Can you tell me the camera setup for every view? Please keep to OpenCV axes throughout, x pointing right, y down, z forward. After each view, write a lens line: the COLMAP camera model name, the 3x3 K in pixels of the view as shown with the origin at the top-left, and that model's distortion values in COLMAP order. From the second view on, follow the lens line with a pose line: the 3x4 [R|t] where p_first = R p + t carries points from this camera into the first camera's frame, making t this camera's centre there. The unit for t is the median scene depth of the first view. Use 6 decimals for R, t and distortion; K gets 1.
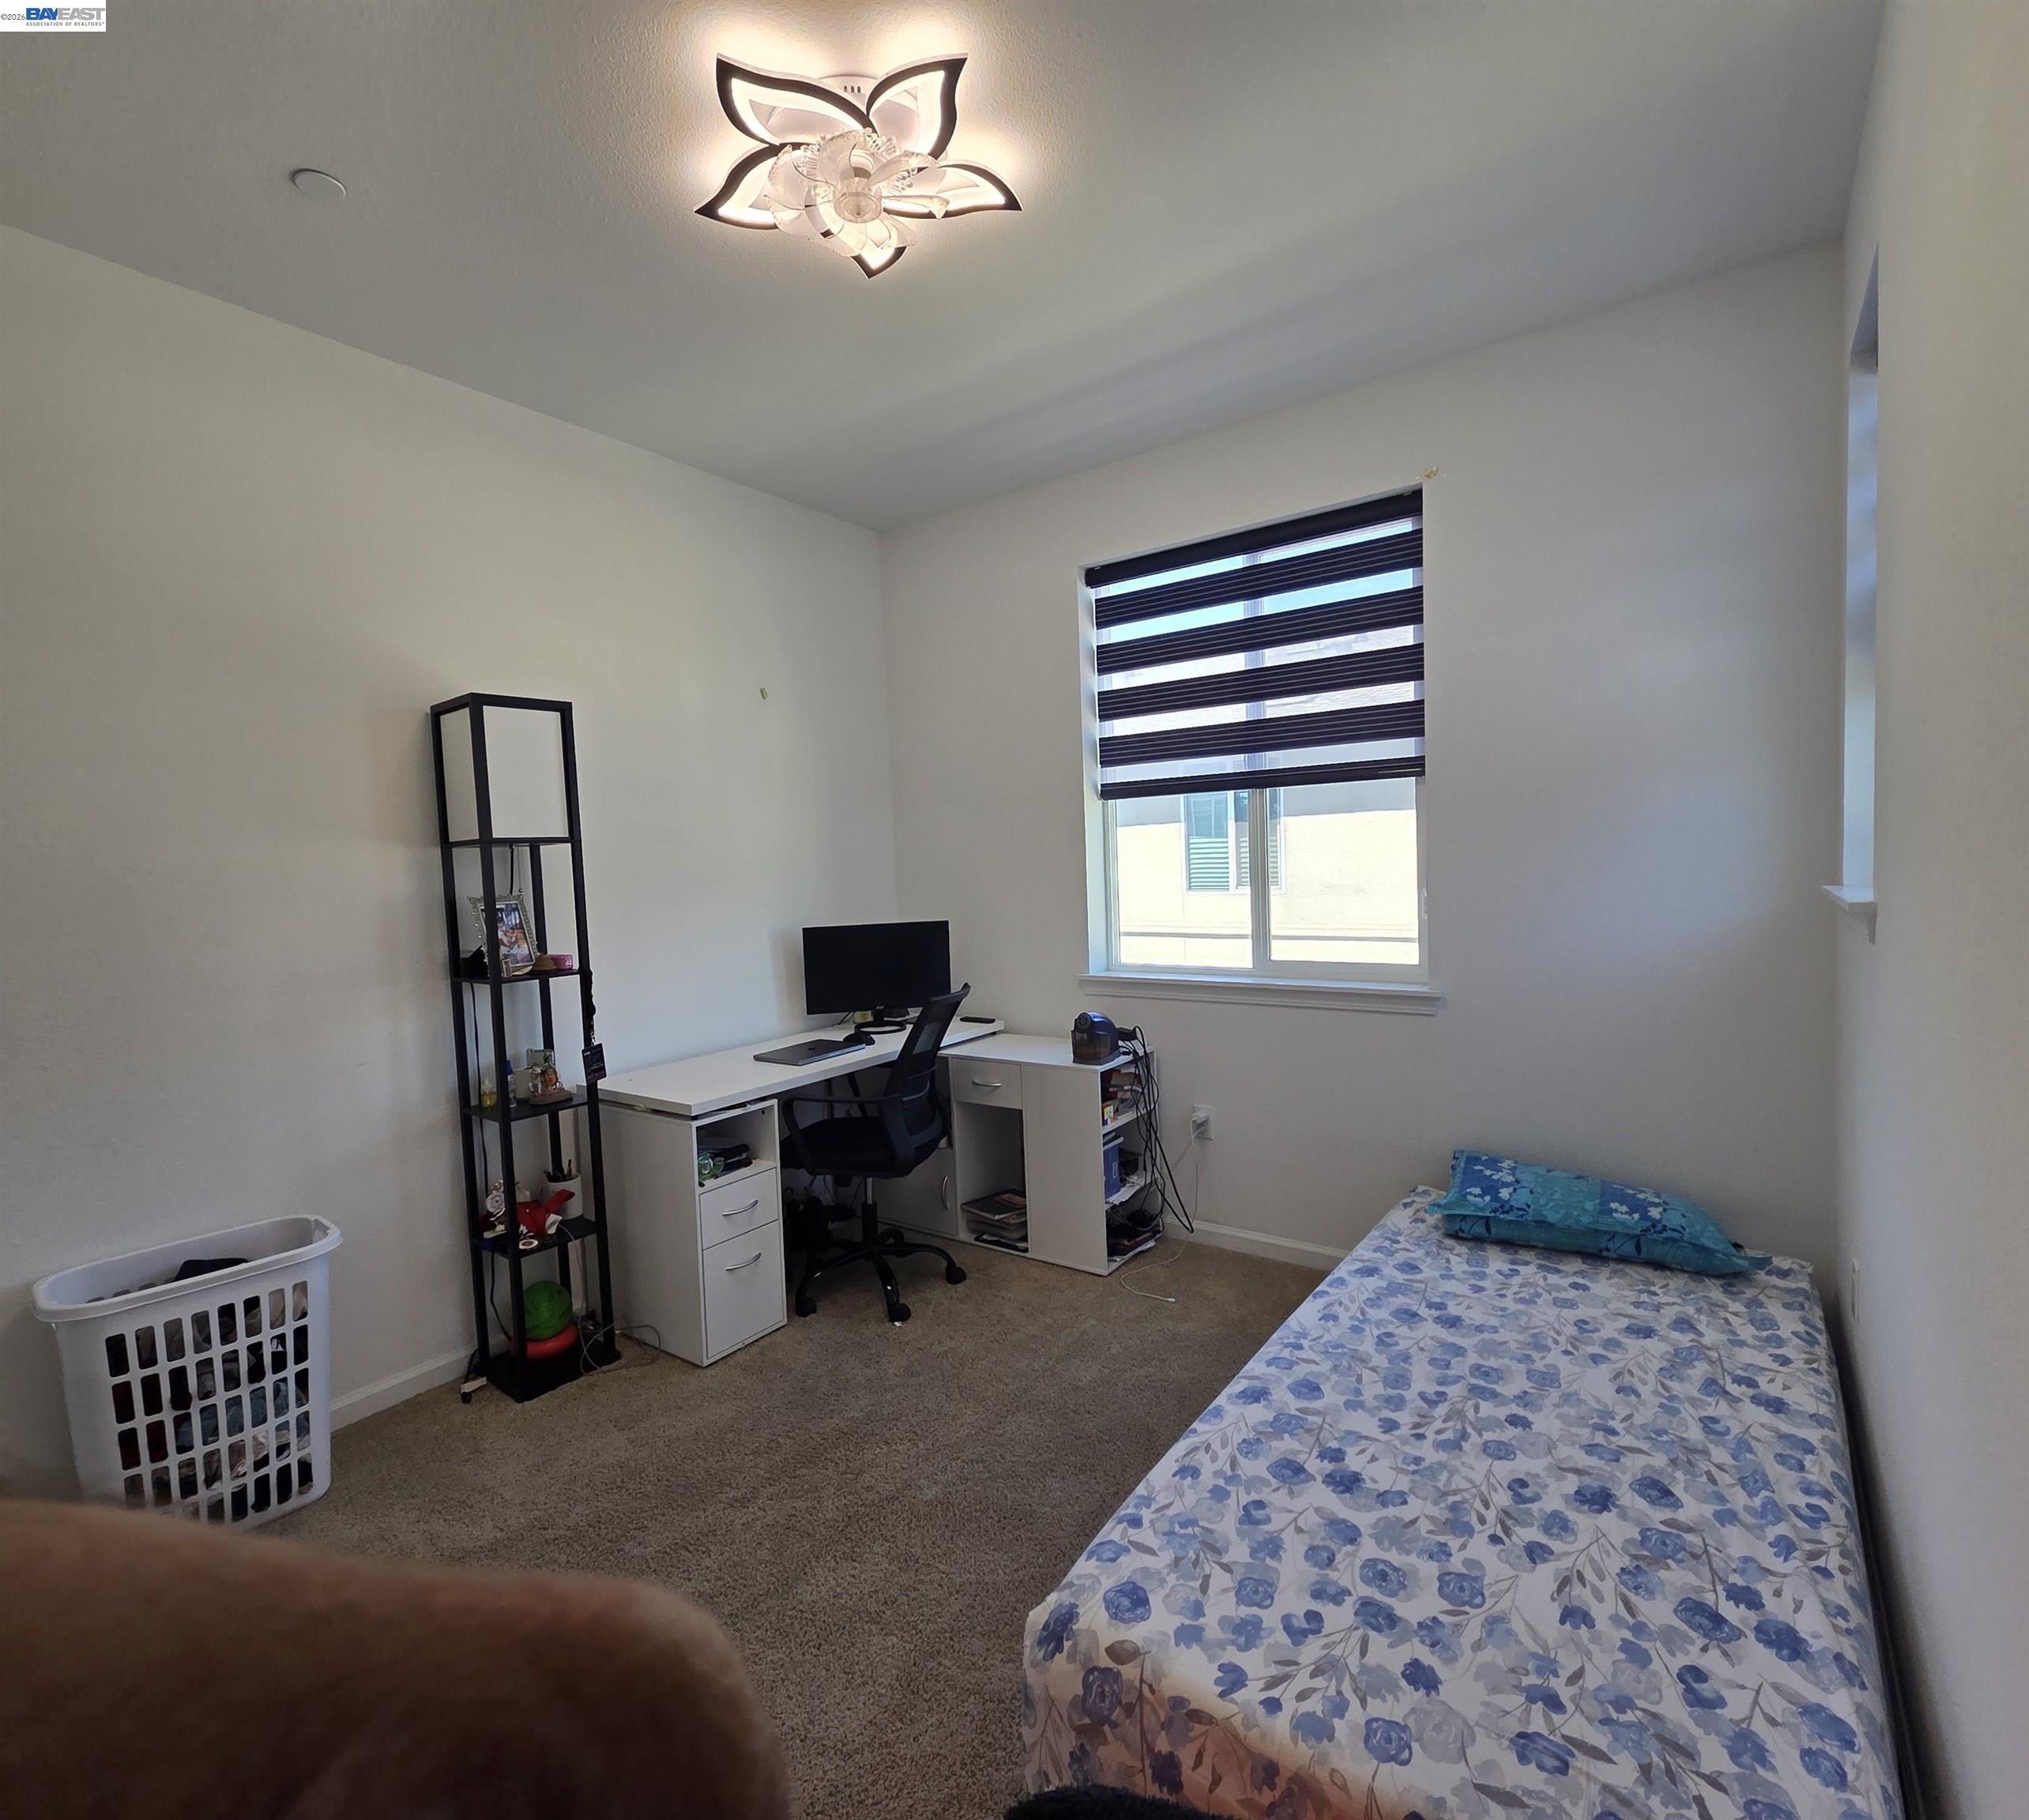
lens RADIAL K [[998.1, 0, 1013.4], [0, 998.1, 916.5], [0, 0, 1]] dist [0.003944, -0.002605]
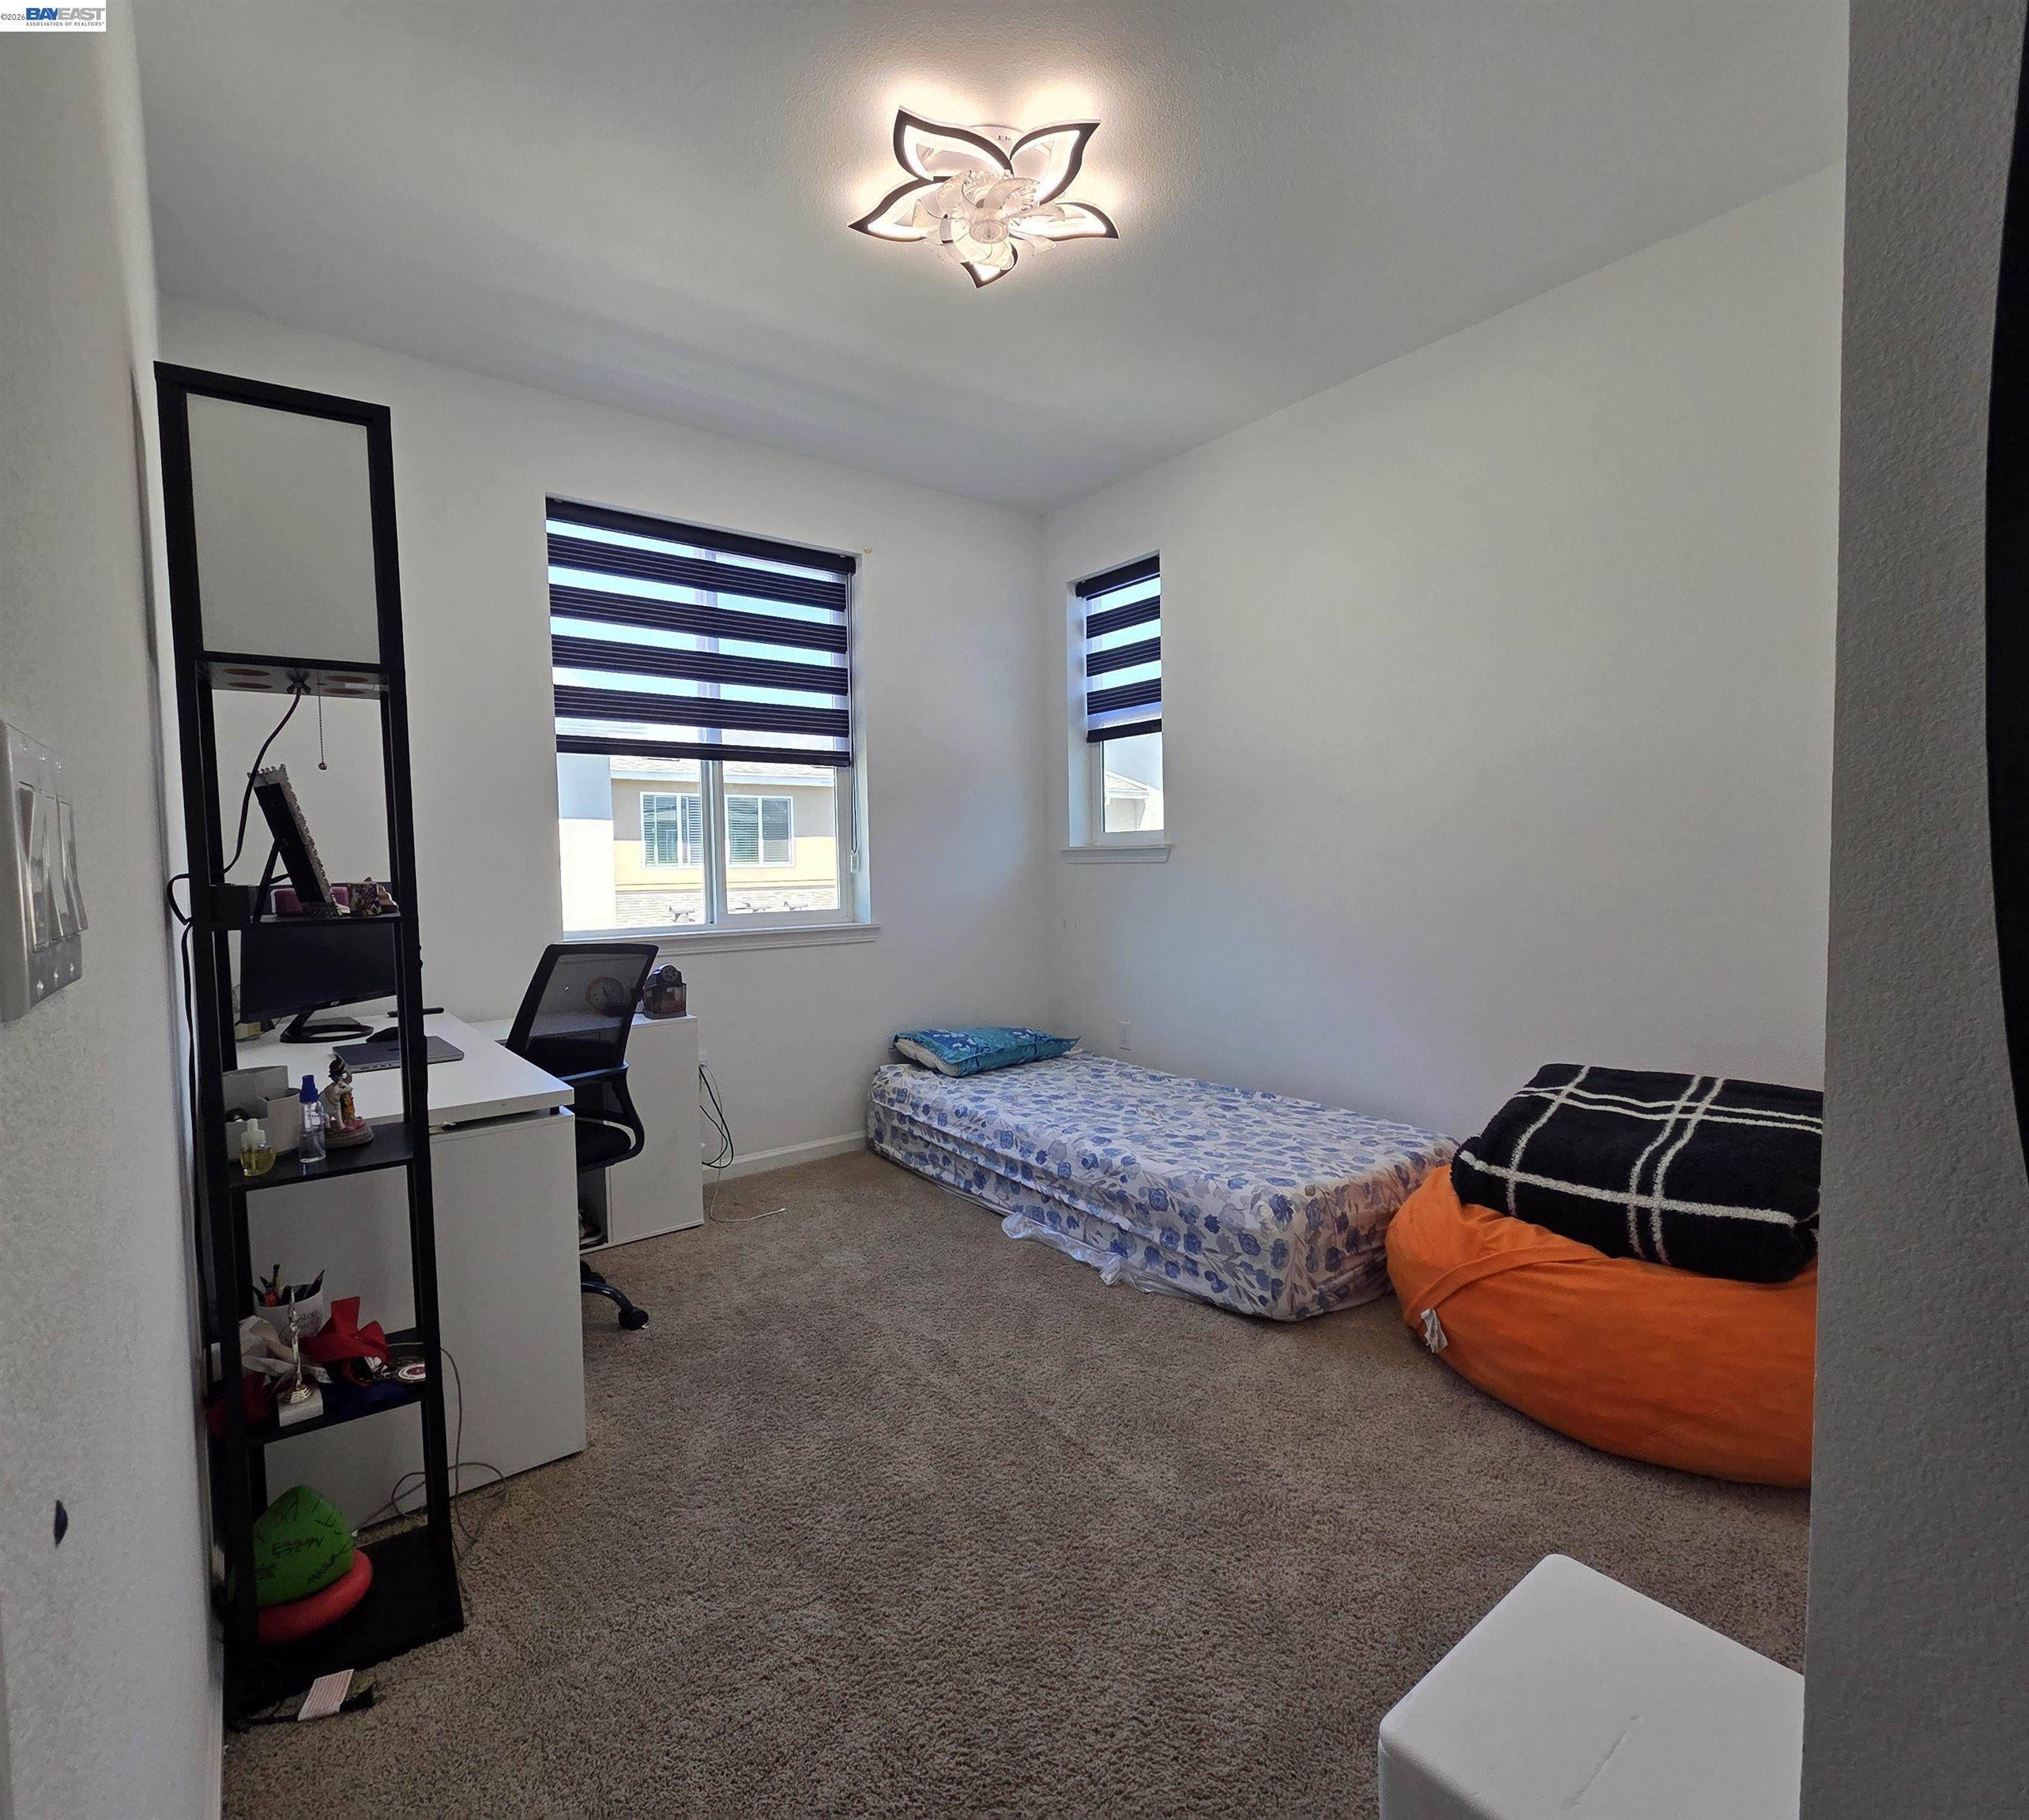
lens RADIAL K [[998.1, 0, 1008.1], [0, 998.1, 911.5], [0, 0, 1]] dist [0.003944, -0.002605]
pose [[0.279580, -0.013252, 0.960031, -1.597220], [0.063320, 0.997982, -0.004664, 0.144223], [-0.958032, 0.062093, 0.279855, 0.830681]]
